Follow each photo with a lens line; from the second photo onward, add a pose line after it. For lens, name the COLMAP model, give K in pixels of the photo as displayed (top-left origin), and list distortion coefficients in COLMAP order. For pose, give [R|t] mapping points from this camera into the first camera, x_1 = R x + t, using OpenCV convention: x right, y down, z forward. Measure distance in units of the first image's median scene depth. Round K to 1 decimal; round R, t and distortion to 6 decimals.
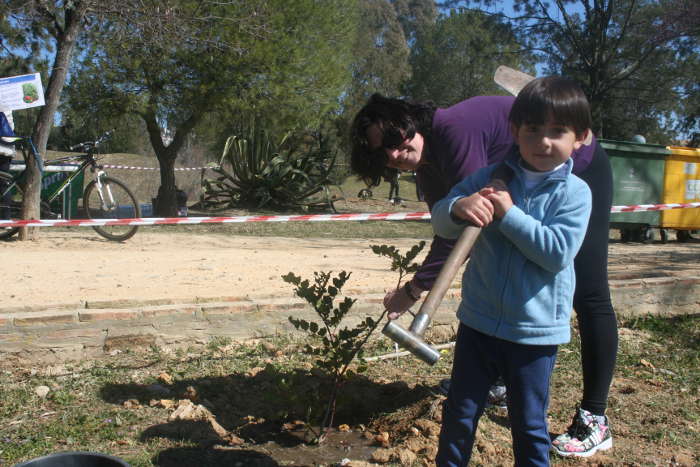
lens RADIAL K [[932.2, 0, 350.0], [0, 932.2, 232.6], [0, 0, 1]] dist [-0.002697, 0.000000]
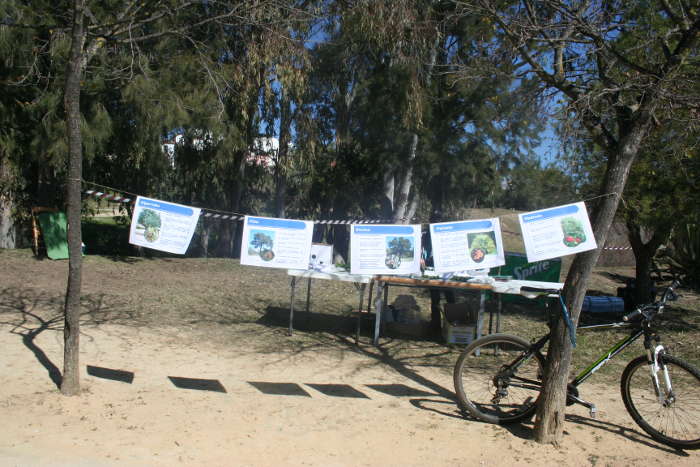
lens RADIAL K [[590.2, 0, 350.7], [0, 590.2, 233.5], [0, 0, 1]] dist [0.004295, 0.003840]
pose [[0.856188, 0.071313, -0.511719, -0.249430], [-0.088372, 0.996046, -0.009053, -0.125249], [0.509050, 0.052972, 0.859105, 0.526966]]
